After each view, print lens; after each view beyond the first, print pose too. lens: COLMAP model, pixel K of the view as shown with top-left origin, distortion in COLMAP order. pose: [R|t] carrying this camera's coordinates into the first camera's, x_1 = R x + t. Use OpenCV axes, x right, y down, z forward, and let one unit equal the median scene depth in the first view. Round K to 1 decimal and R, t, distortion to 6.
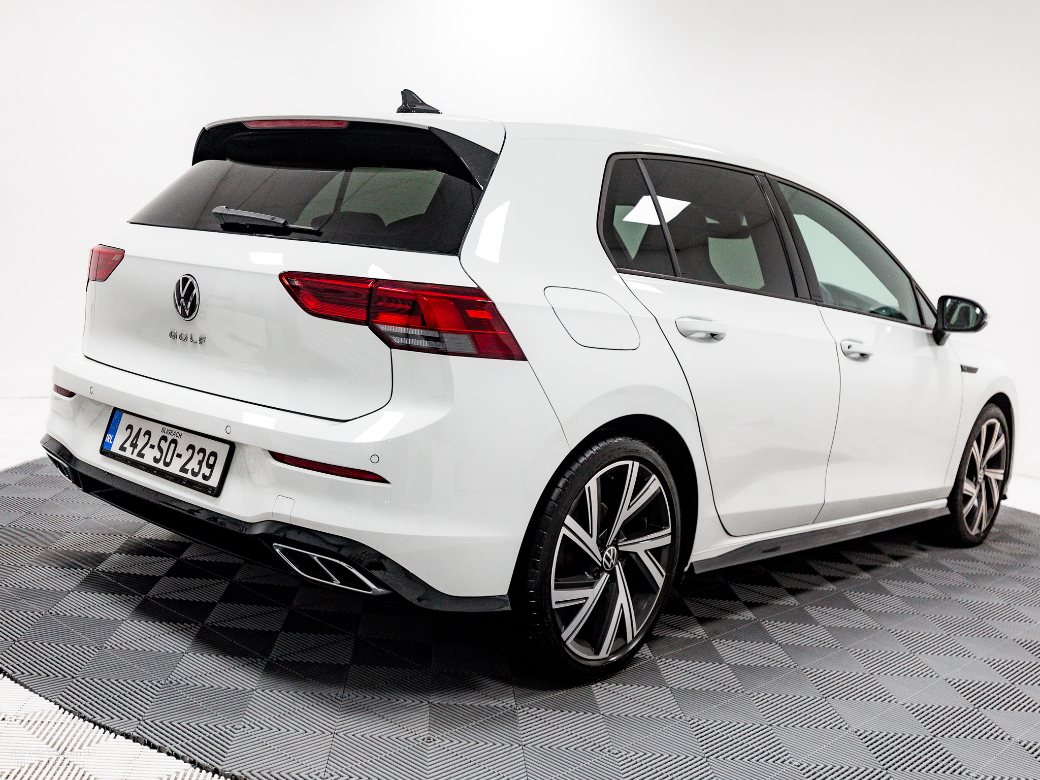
lens RADIAL K [[1114.6, 0, 522.3], [0, 1114.6, 389.0], [0, 0, 1]] dist [0.023840, 0.000000]
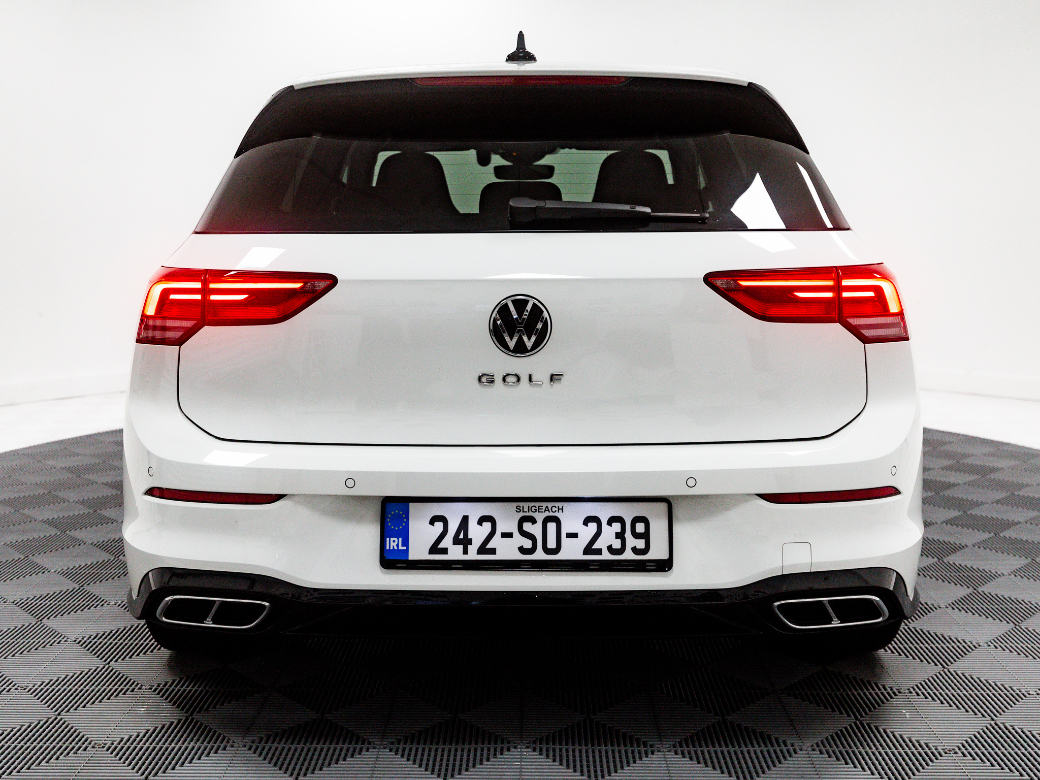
lens RADIAL K [[1114.6, 0, 515.3], [0, 1114.6, 387.0], [0, 0, 1]] dist [0.023840, 0.000000]
pose [[0.762757, -0.188816, 0.618506, -0.773342], [0.152451, 0.981971, 0.111767, -0.126065], [-0.628458, 0.009040, 0.777791, 0.438250]]
